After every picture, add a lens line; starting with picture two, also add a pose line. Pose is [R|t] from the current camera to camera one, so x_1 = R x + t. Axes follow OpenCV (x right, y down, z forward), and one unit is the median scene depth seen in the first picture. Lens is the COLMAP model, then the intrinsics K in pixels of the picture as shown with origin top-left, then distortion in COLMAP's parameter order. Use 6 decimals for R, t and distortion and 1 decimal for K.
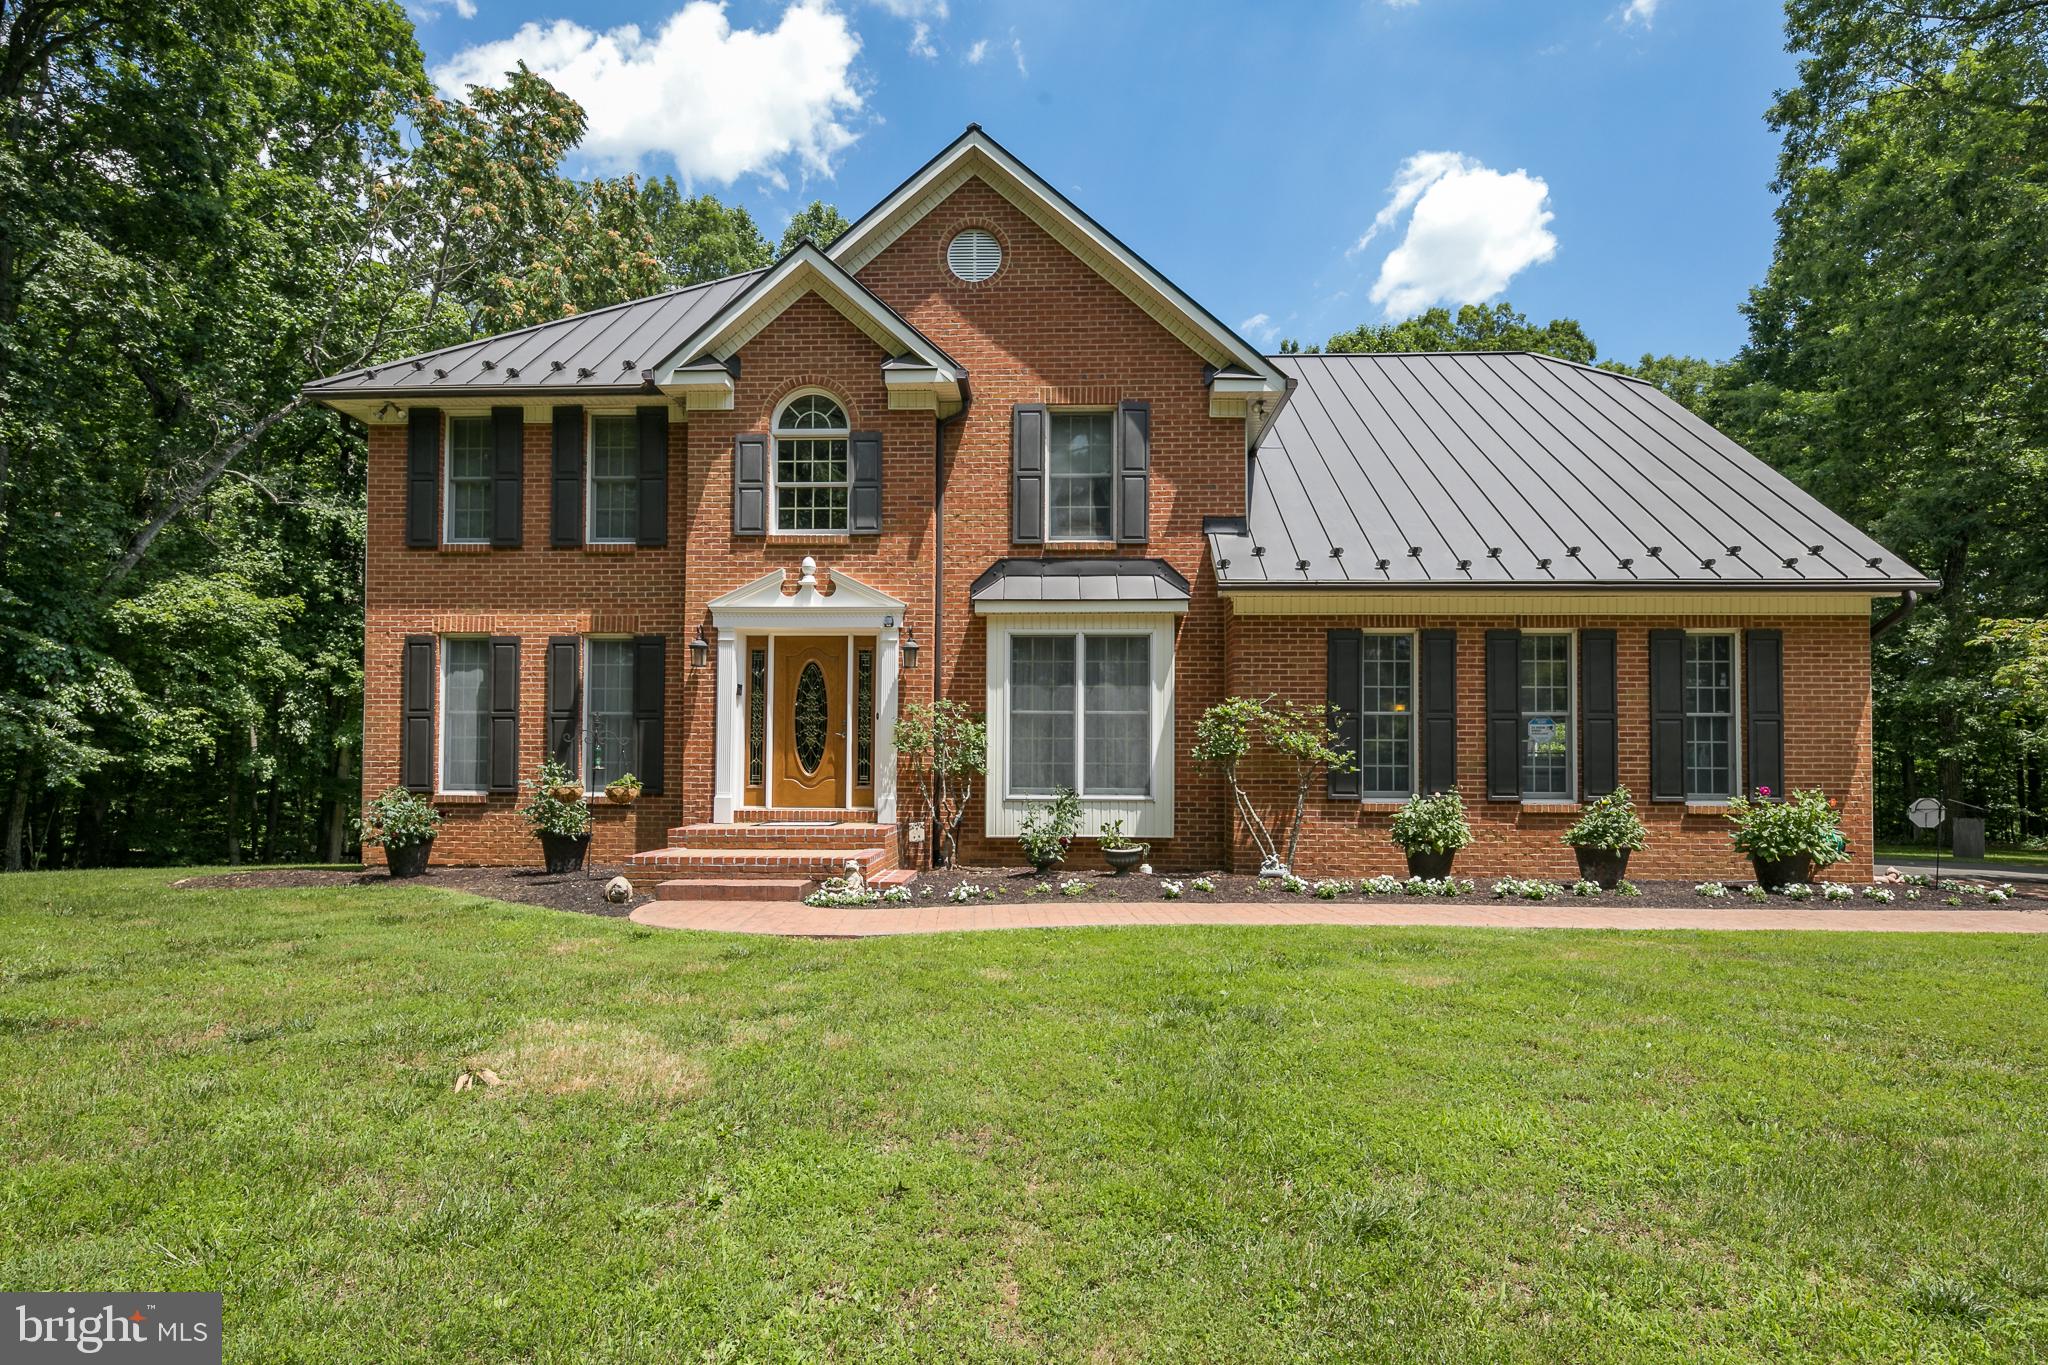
lens RADIAL K [[1029.2, 0, 990.1], [0, 1029.2, 737.5], [0, 0, 1]] dist [0.000816, -0.000531]
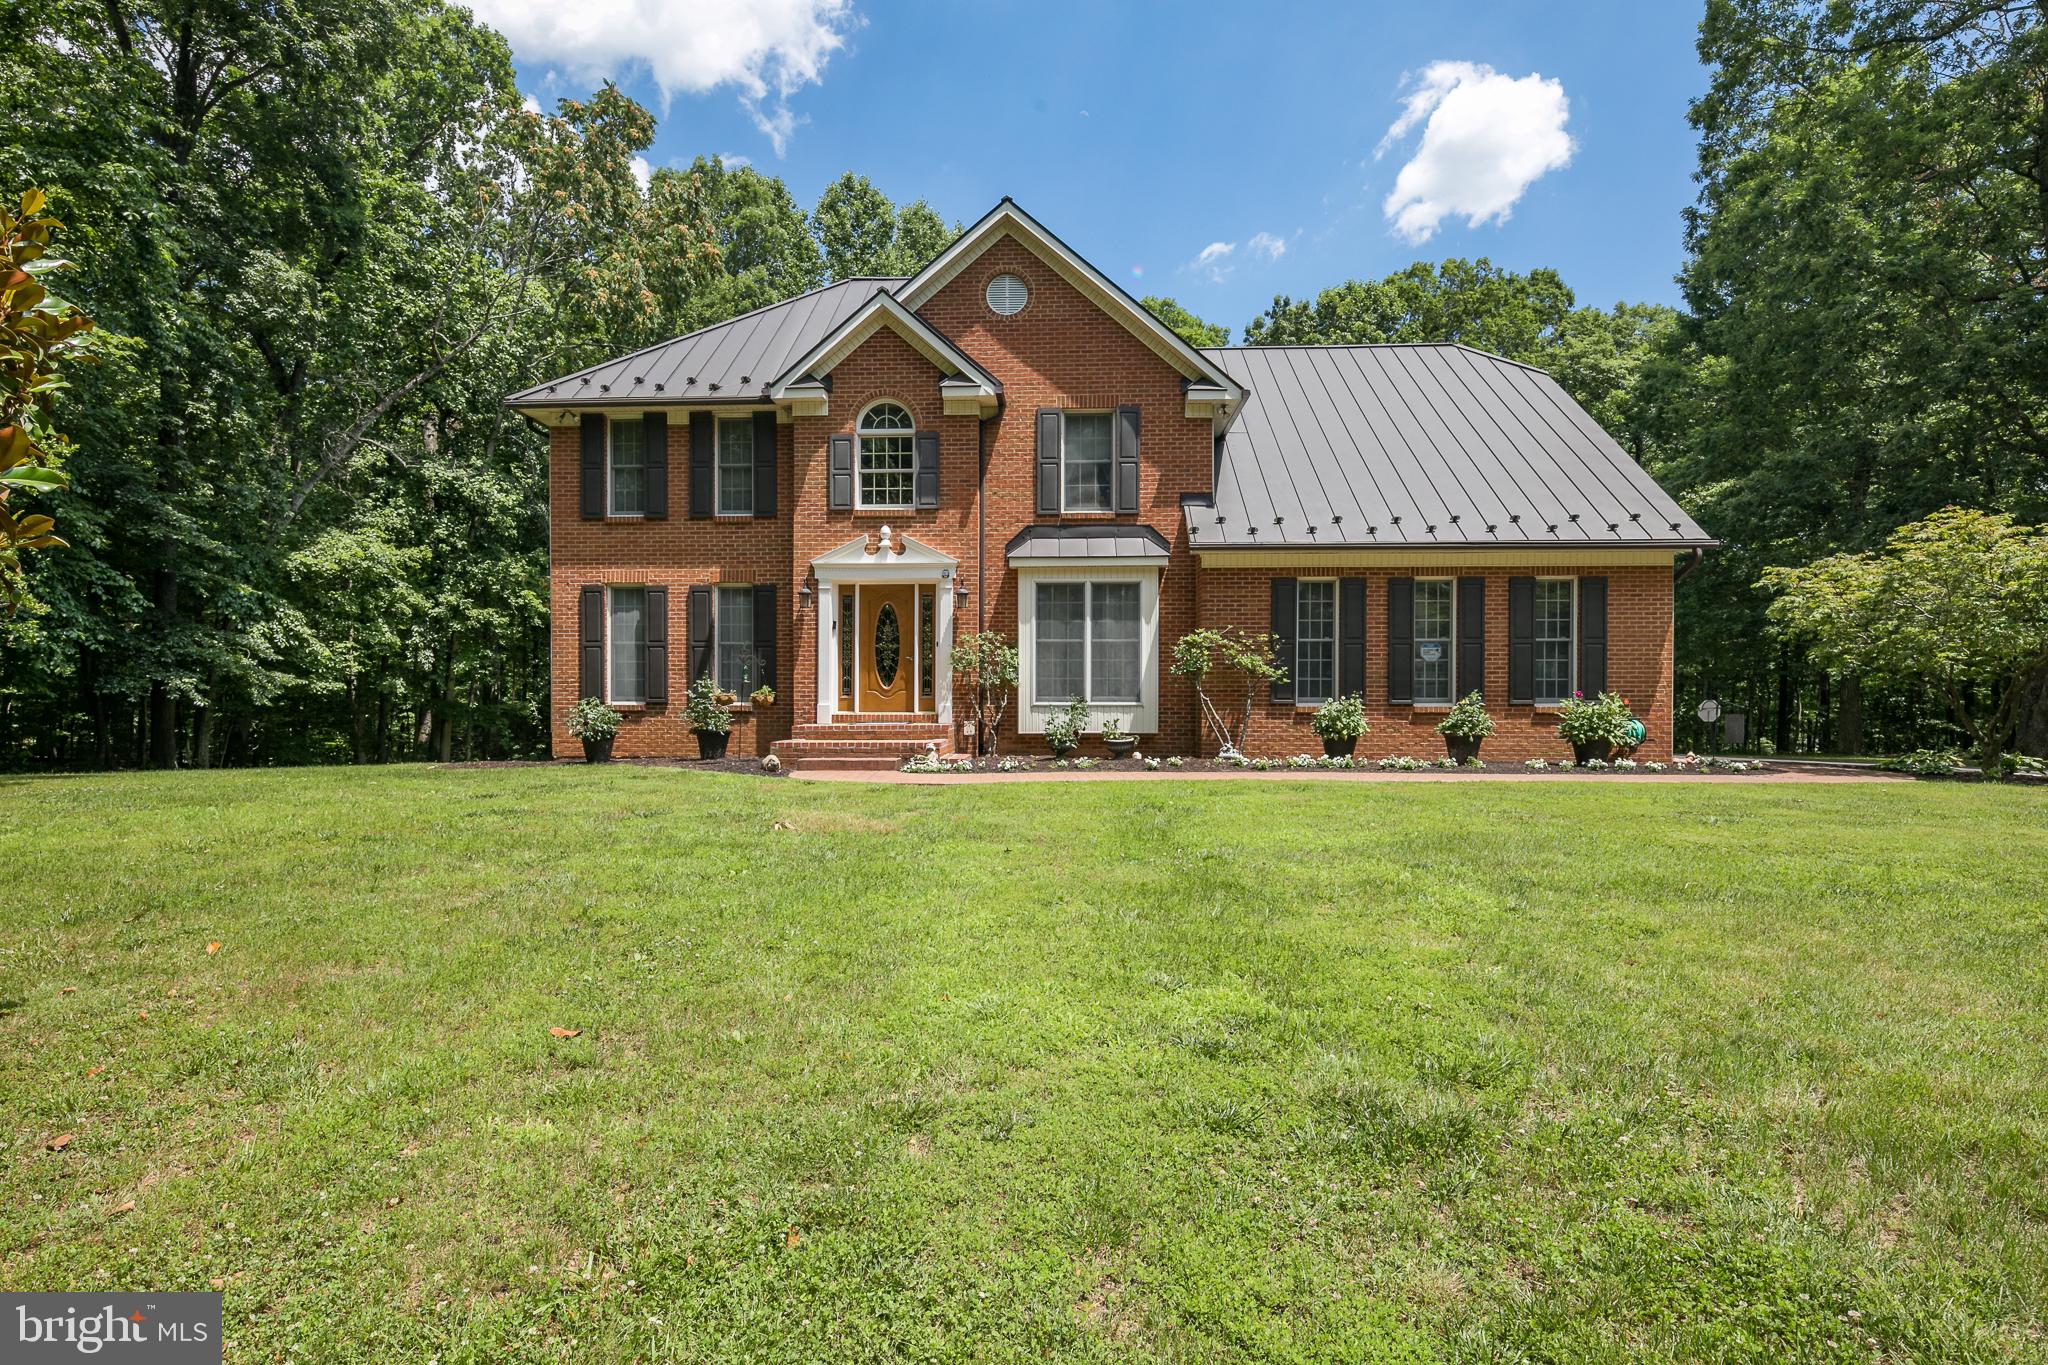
lens RADIAL K [[1029.2, 0, 981.3], [0, 1029.2, 694.4], [0, 0, 1]] dist [0.000816, -0.000531]
pose [[0.999828, -0.004556, -0.017960, -0.027481], [0.005037, 0.999627, 0.026854, 0.008808], [0.017831, -0.026940, 0.999478, -0.341150]]
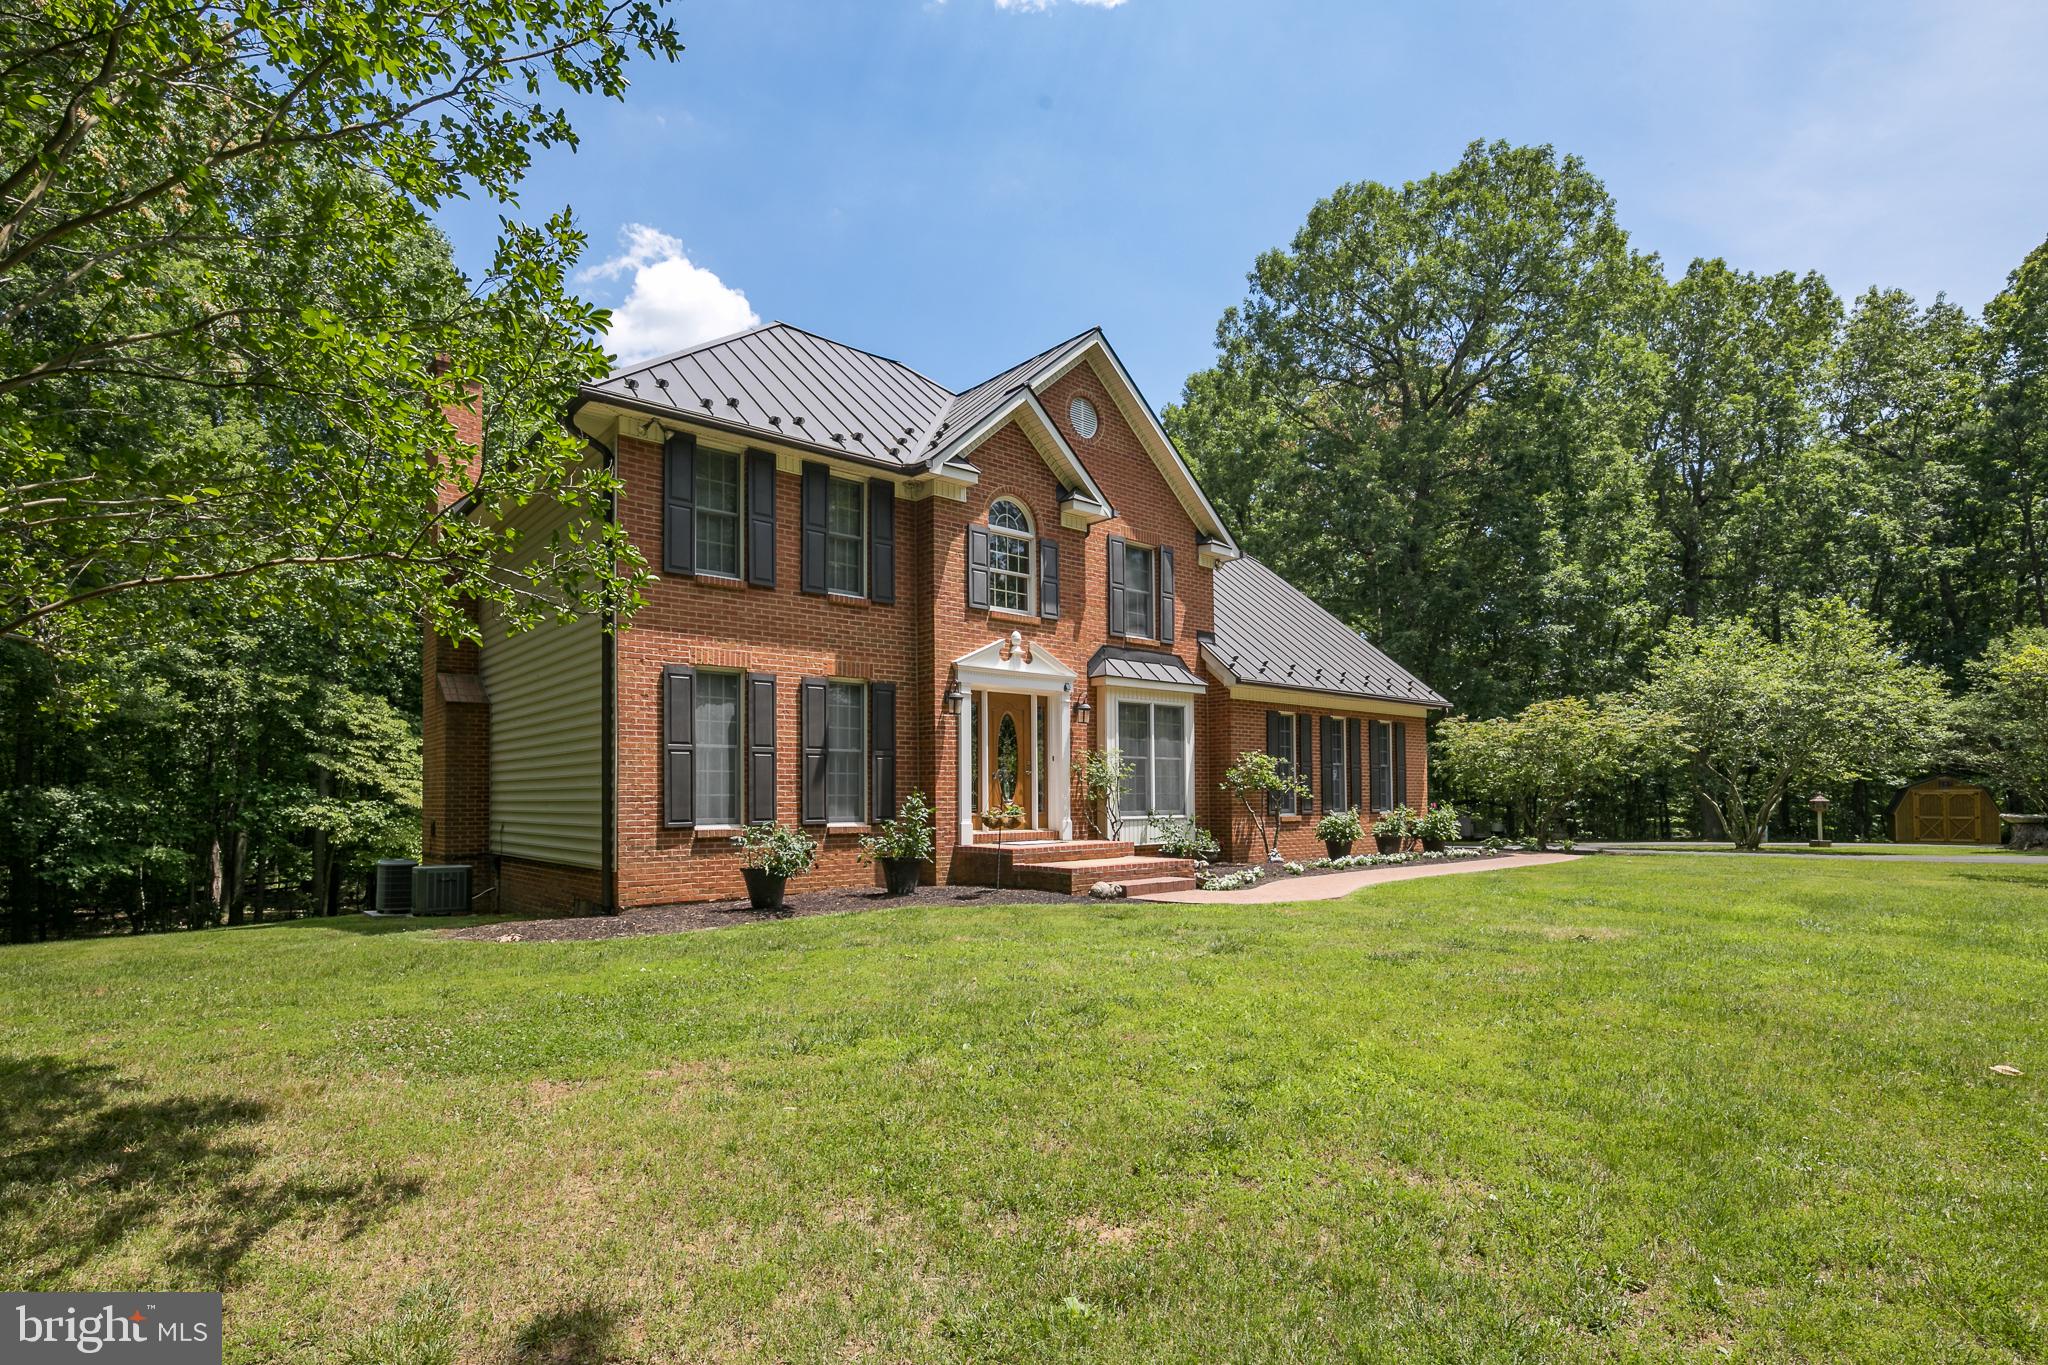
lens RADIAL K [[1029.2, 0, 1008.3], [0, 1029.2, 757.1], [0, 0, 1]] dist [0.000816, -0.000531]
pose [[0.728195, 0.017577, 0.685145, -1.030032], [-0.011605, 0.999844, -0.013316, -0.004064], [-0.685272, 0.001746, 0.728285, 0.085390]]
